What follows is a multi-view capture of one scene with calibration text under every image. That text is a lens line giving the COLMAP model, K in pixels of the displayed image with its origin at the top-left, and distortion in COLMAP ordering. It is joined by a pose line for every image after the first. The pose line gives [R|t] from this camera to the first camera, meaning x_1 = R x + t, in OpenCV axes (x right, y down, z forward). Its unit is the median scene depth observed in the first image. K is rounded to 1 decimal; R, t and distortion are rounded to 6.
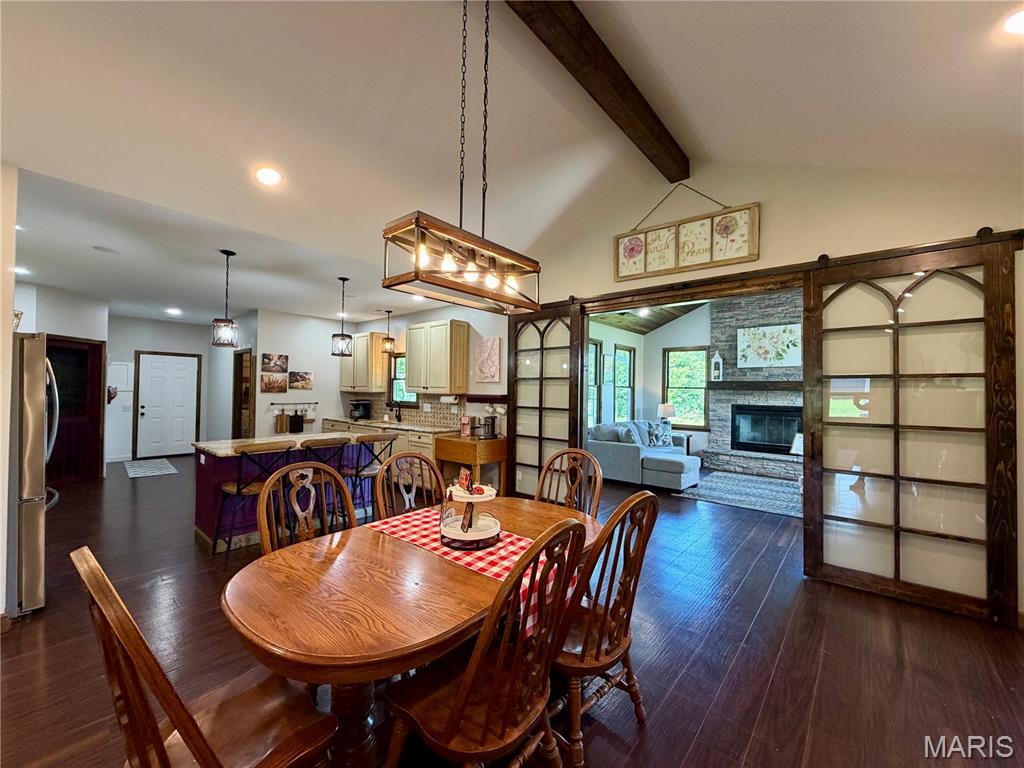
lens RADIAL K [[407.5, 0, 509.5], [0, 407.5, 384.9], [0, 0, 1]] dist [-0.000590, 0.000038]
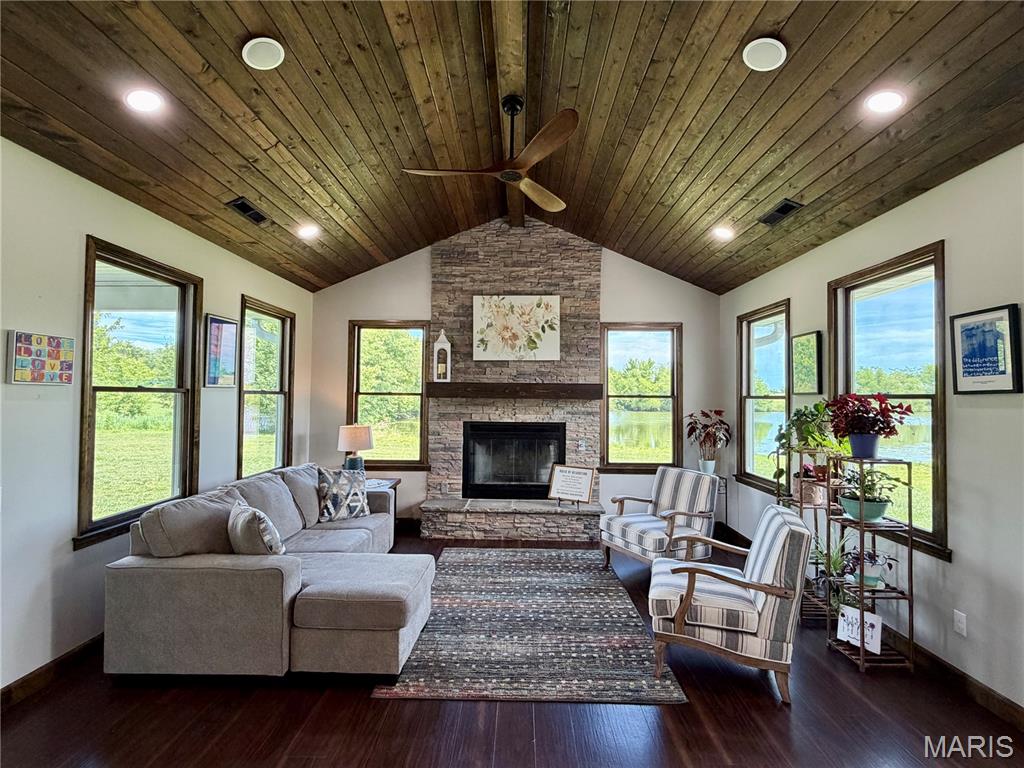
lens RADIAL K [[469.1, 0, 512.6], [0, 469.1, 386.9], [0, 0, 1]] dist [-0.001103, -0.000146]
pose [[0.766107, 0.005851, 0.642686, 0.181339], [-0.005130, 0.999982, -0.002988, -0.001752], [-0.642692, -0.001007, 0.766124, 0.486304]]
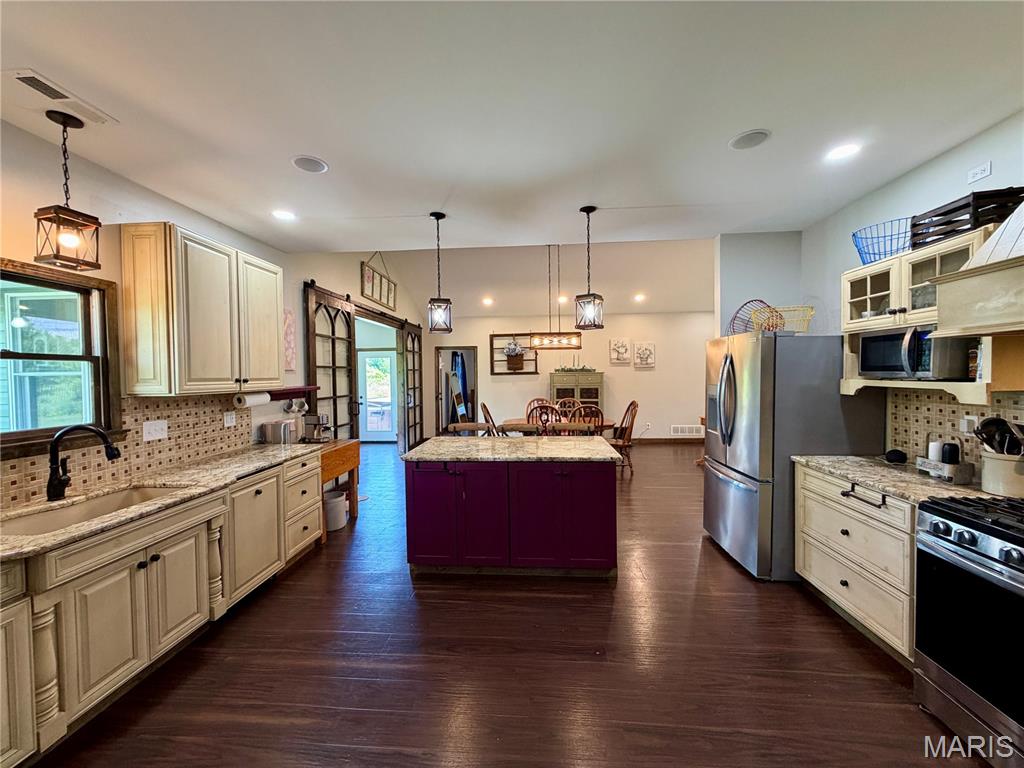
lens RADIAL K [[407.5, 0, 509.5], [0, 407.5, 384.9], [0, 0, 1]] dist [-0.000590, 0.000038]
pose [[-0.597138, -0.028627, 0.801627, -0.677993], [-0.006075, 0.999496, 0.031168, -0.004498], [-0.802115, 0.013742, -0.597011, 0.873488]]
